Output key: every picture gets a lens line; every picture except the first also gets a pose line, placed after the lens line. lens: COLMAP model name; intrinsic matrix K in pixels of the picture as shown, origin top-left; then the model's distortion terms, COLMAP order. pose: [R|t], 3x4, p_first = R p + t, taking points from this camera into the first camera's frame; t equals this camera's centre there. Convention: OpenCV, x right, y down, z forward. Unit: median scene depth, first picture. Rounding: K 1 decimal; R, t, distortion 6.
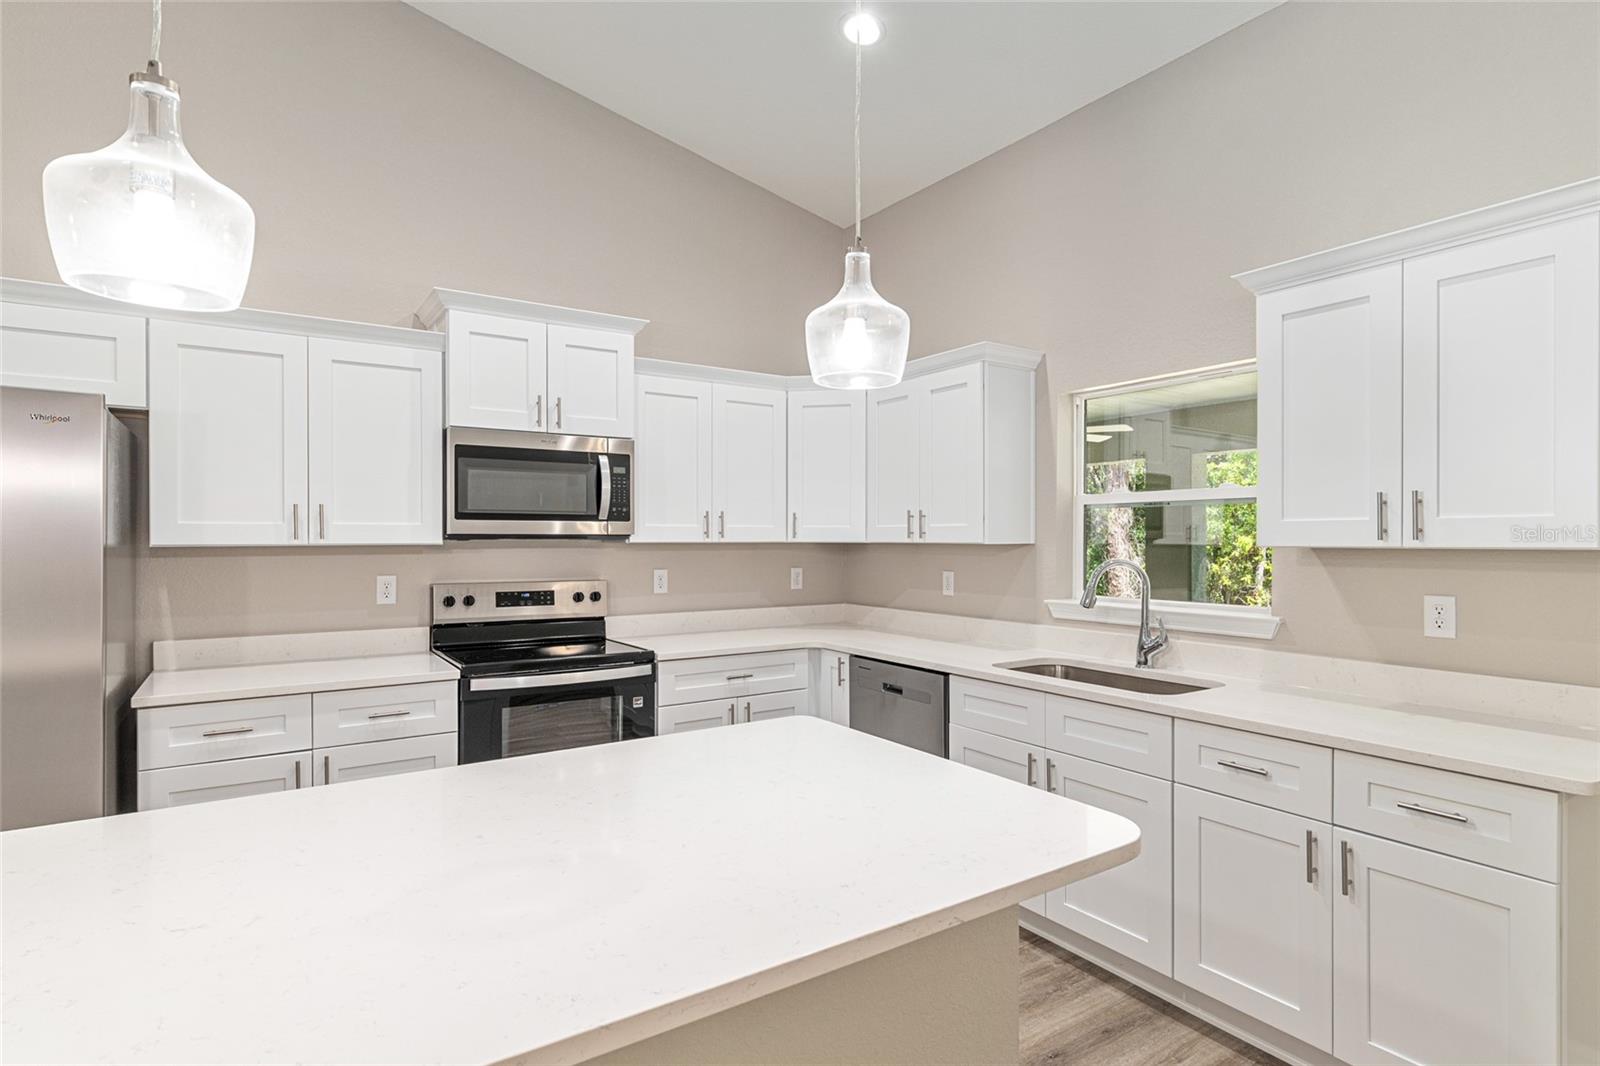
lens RADIAL K [[805.4, 0, 800.4], [0, 805.4, 536.7], [0, 0, 1]] dist [-0.003515, 0.000371]
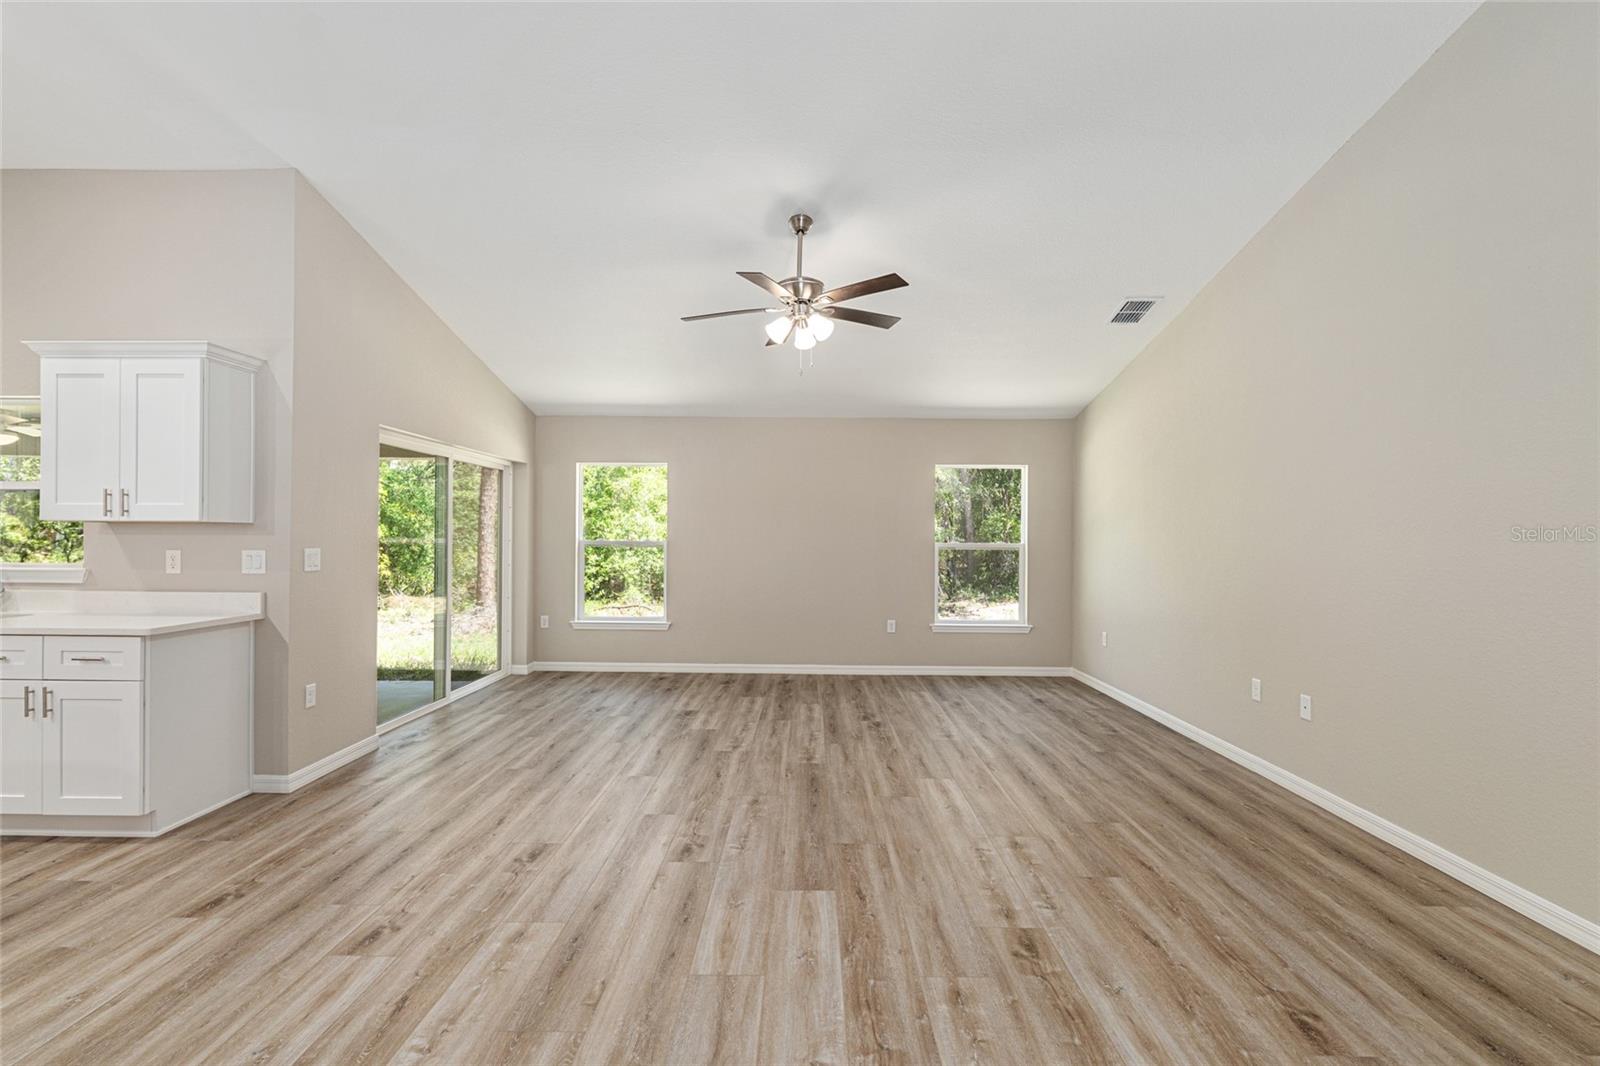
lens RADIAL K [[739.6, 0, 793.4], [0, 739.6, 536.4], [0, 0, 1]] dist [-0.003134, -0.000515]
pose [[0.570799, 0.004383, 0.821078, 0.169486], [-0.007307, 0.999973, -0.000258, 0.024068], [-0.821057, -0.005852, 0.570816, -0.723091]]
